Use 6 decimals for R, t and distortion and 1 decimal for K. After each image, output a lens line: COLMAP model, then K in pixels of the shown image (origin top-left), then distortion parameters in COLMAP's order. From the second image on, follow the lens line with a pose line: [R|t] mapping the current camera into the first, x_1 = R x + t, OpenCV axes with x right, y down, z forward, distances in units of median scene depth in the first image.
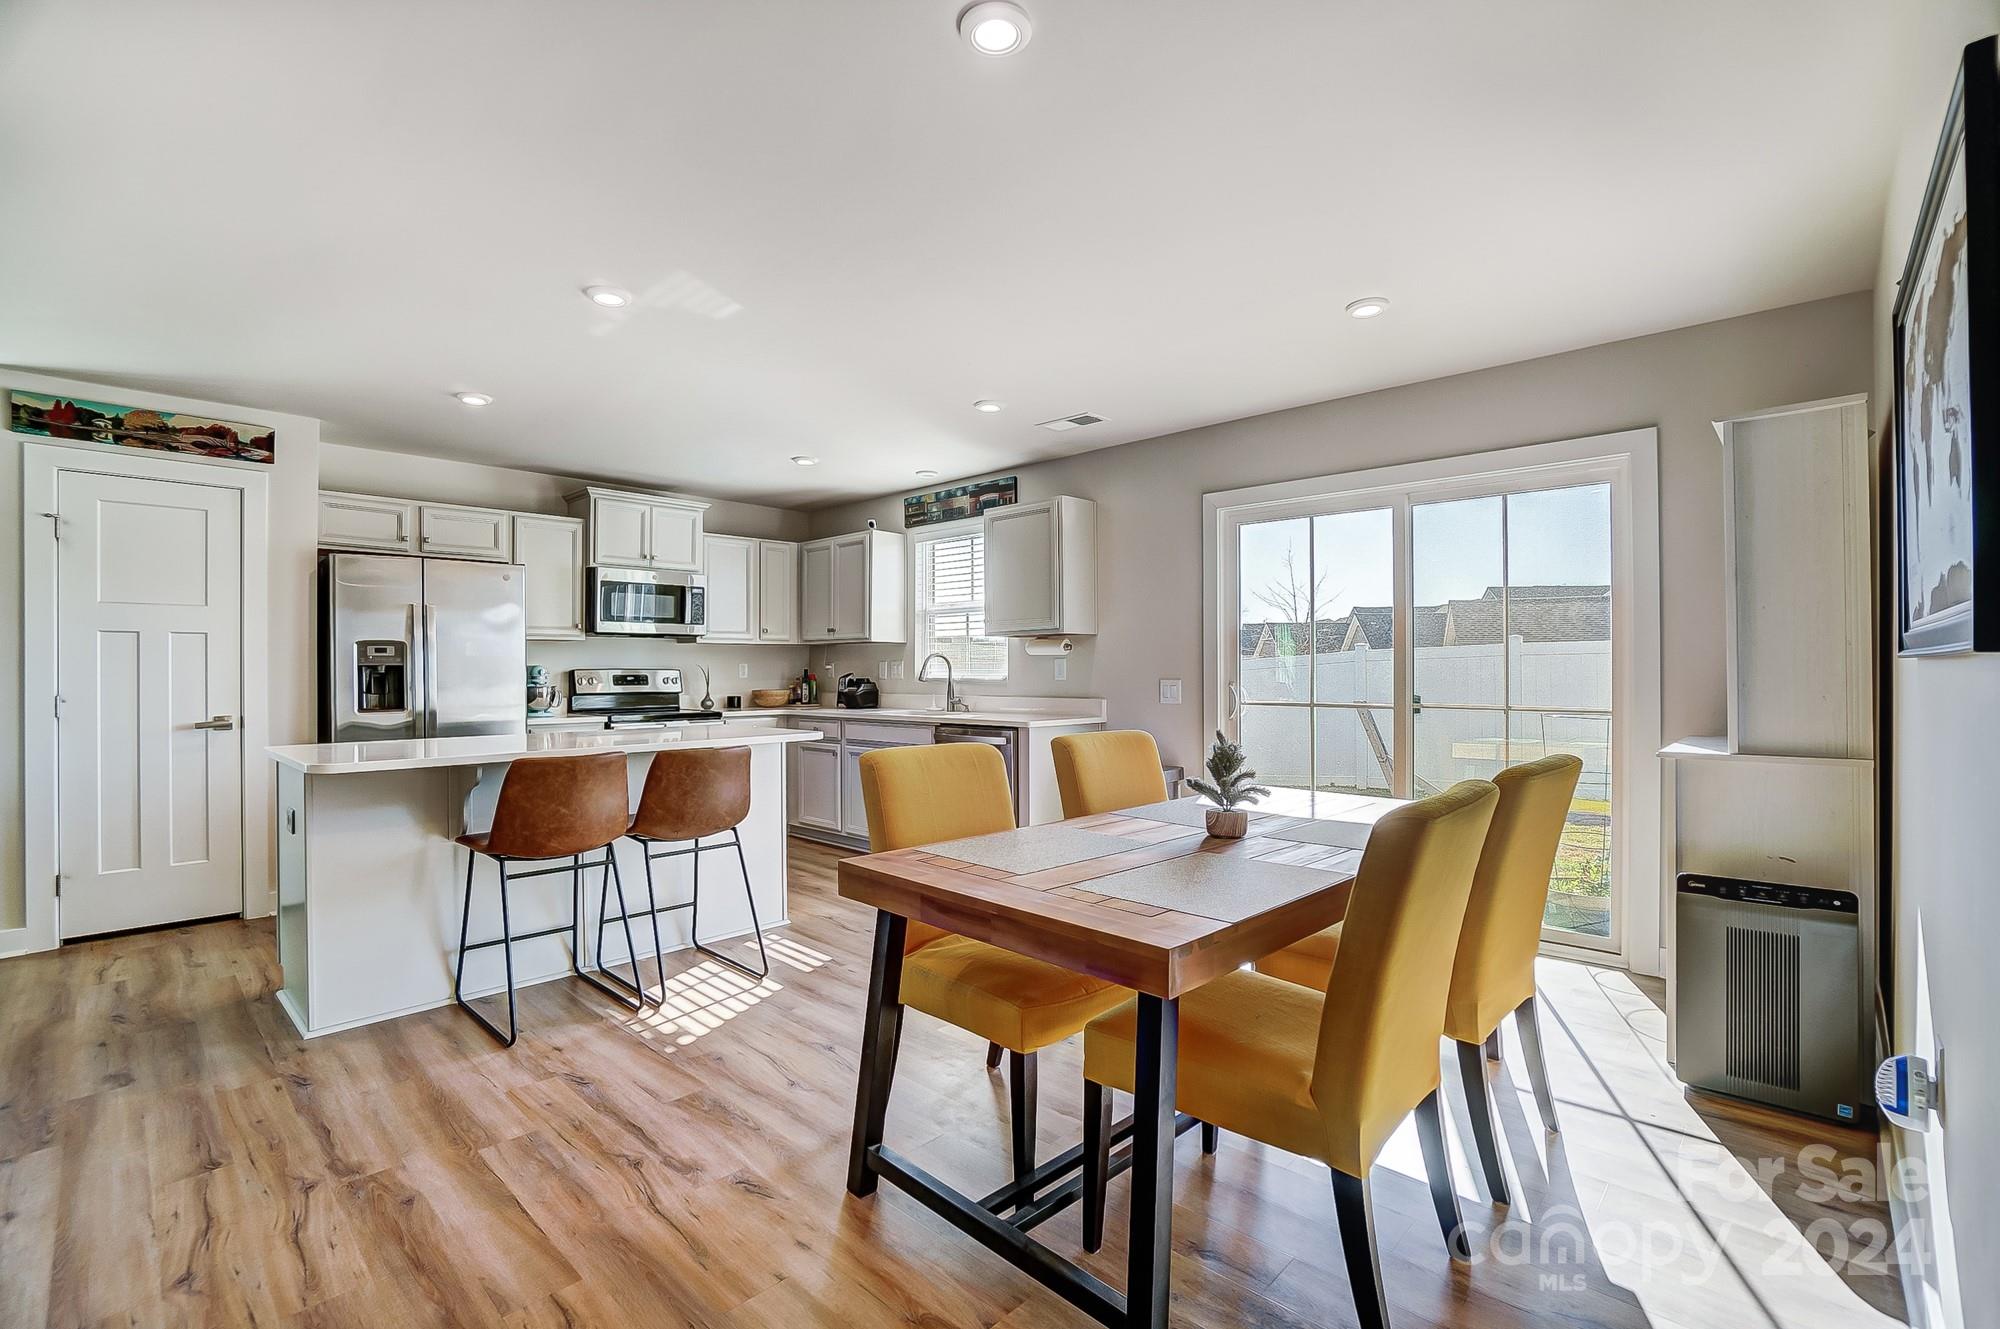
lens RADIAL K [[884.8, 0, 1000.0], [0, 884.8, 664.5], [0, 0, 1]] dist [-0.063064, 0.021757]
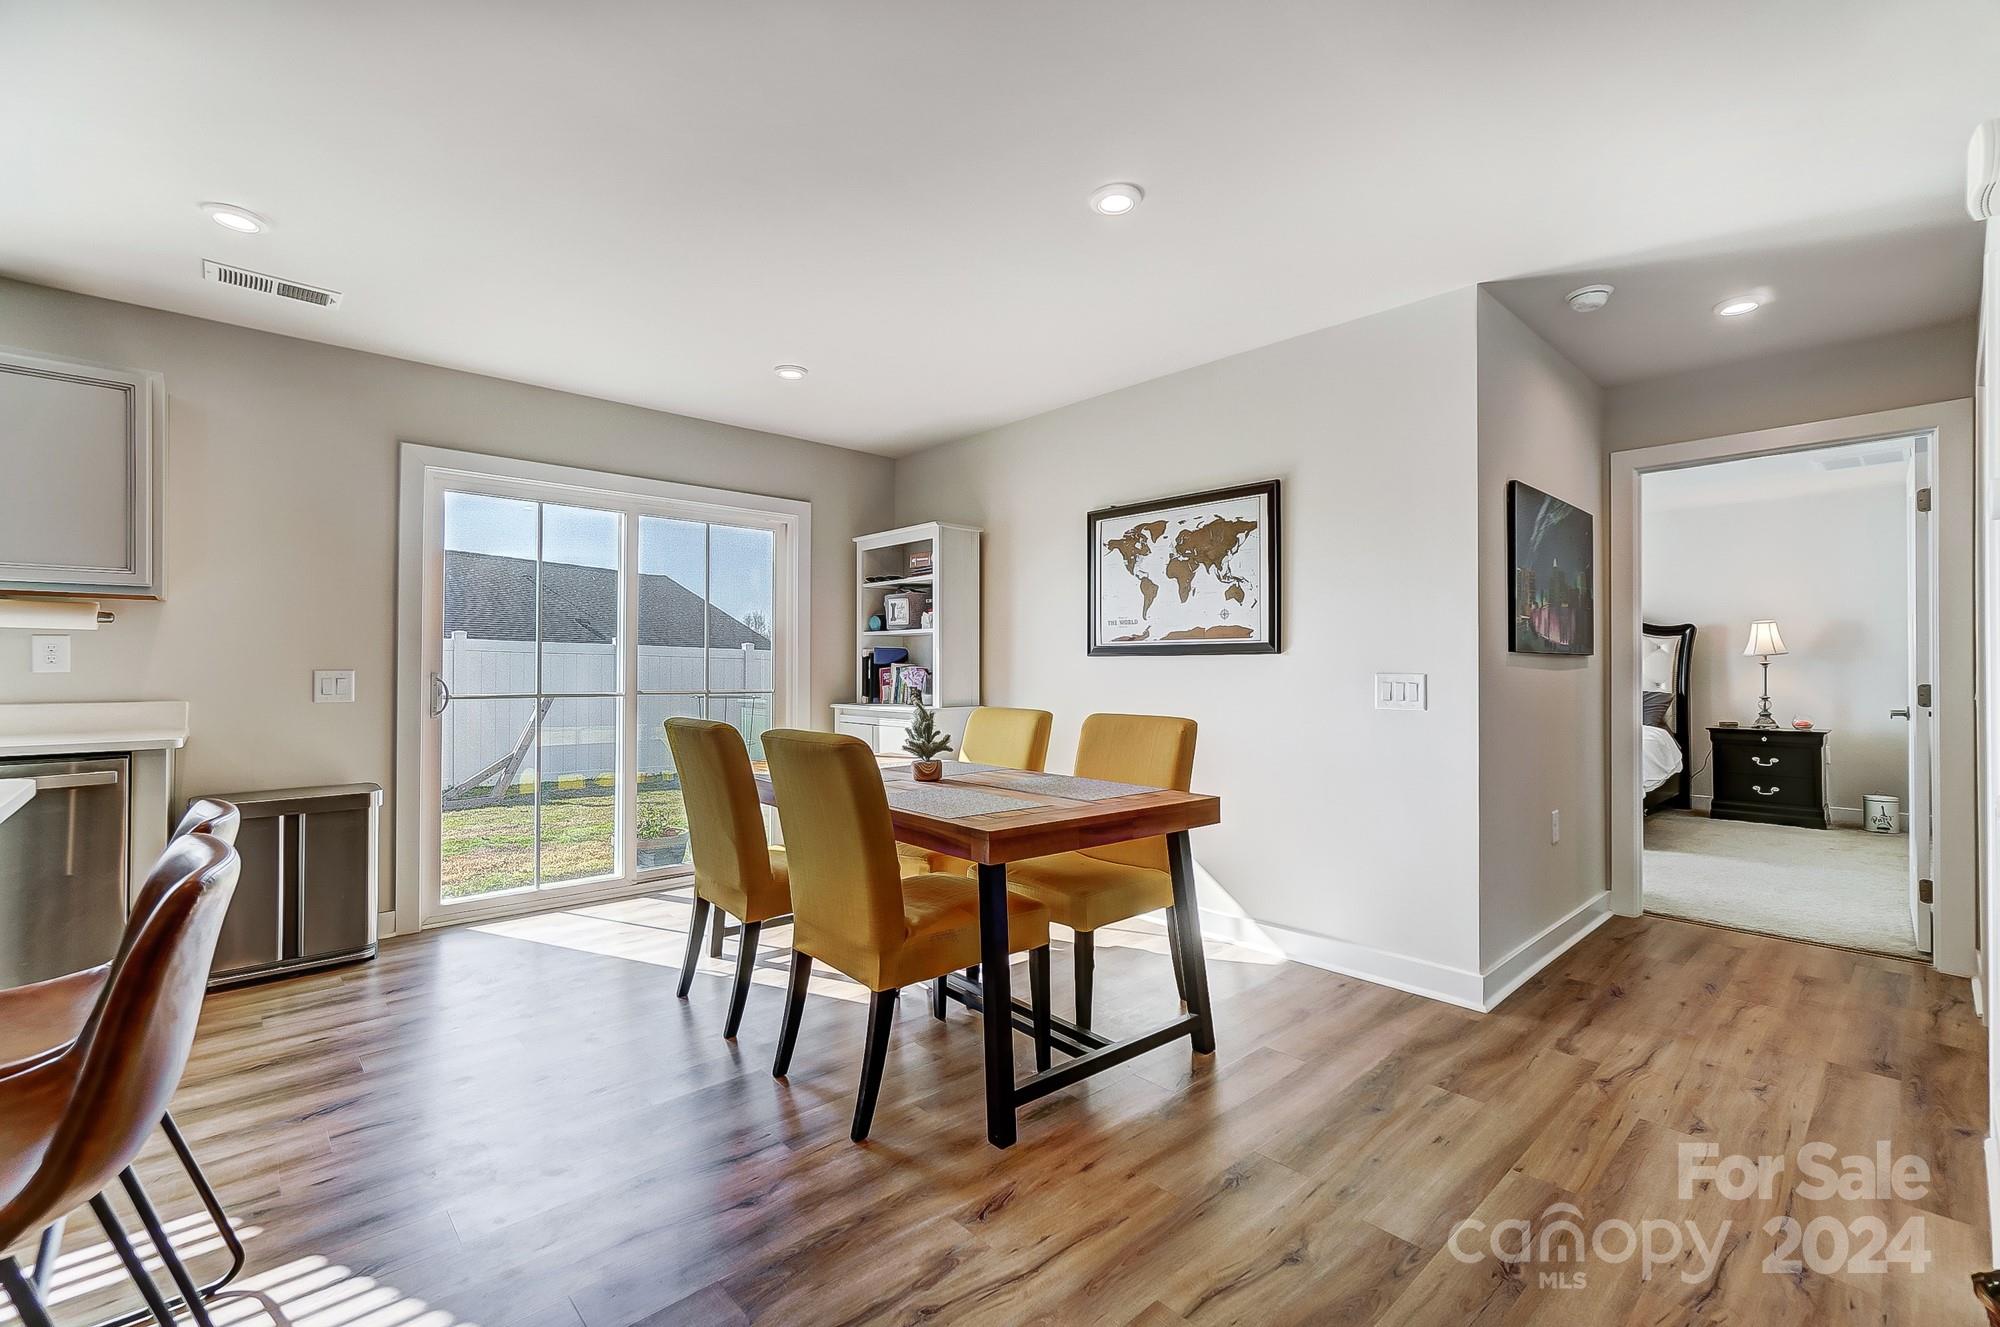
lens RADIAL K [[868.8, 0, 995.5], [0, 868.8, 657.3], [0, 0, 1]] dist [-0.001844, 0.000906]
pose [[0.069658, 0.019893, 0.997373, -0.436193], [-0.007806, 0.999781, -0.019396, 0.013164], [-0.997540, -0.006434, 0.069798, 0.334165]]
